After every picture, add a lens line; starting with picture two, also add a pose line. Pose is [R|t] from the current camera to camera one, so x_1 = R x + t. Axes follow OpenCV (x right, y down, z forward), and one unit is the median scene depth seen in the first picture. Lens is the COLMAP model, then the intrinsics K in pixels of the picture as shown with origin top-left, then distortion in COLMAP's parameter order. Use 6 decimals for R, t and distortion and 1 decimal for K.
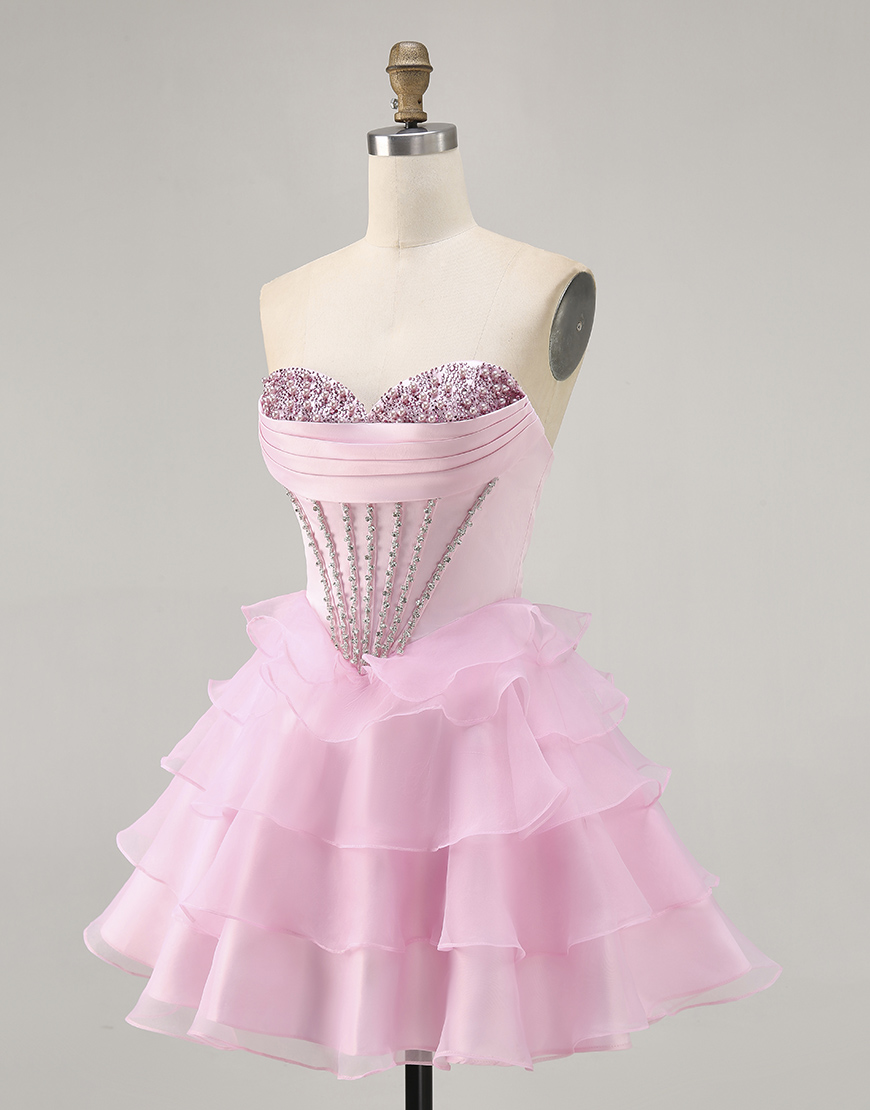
lens RADIAL K [[2050.9, 0, 443.2], [0, 2050.9, 567.5], [0, 0, 1]] dist [0.190710, 0.000000]
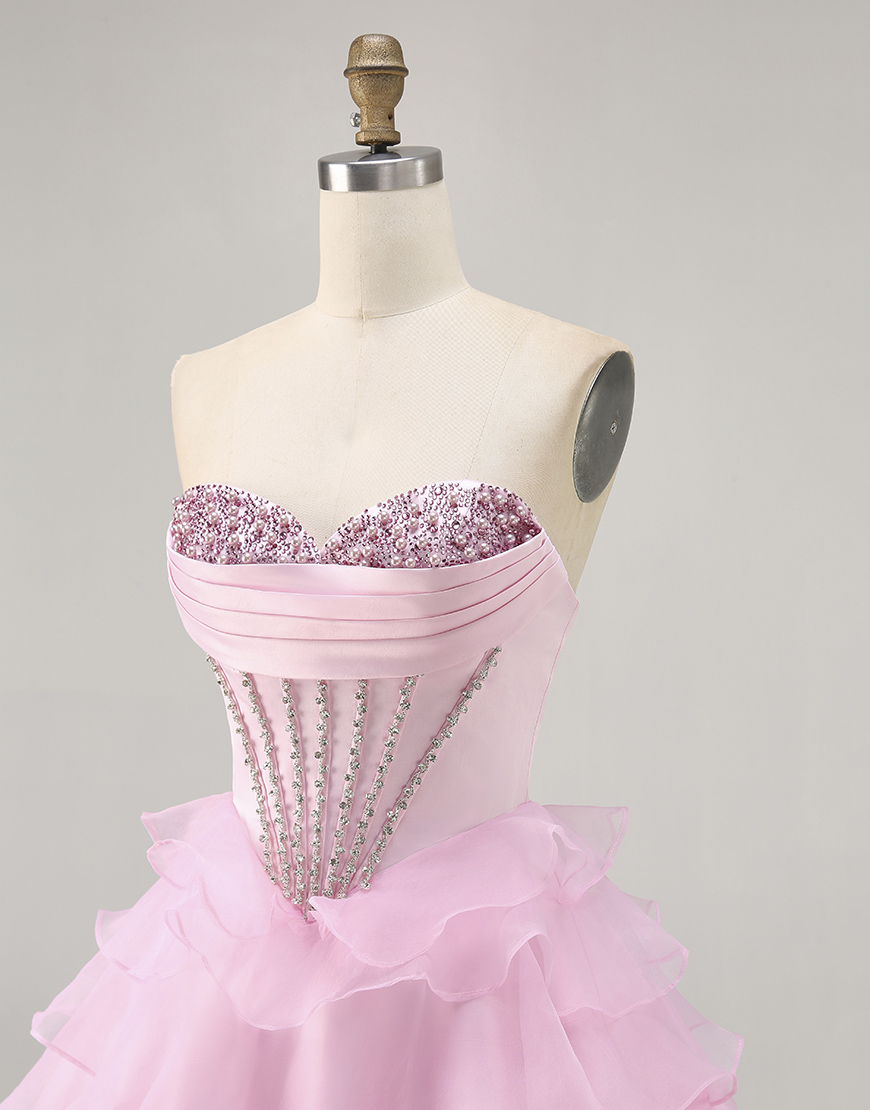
lens RADIAL K [[2179.7, 0, 425.9], [0, 2179.7, 557.4], [0, 0, 1]] dist [0.215049, 0.000000]
pose [[0.999916, -0.002186, 0.012779, -0.009336], [0.002485, 0.999723, -0.023400, -0.054530], [-0.012724, 0.023430, 0.999645, 0.242139]]
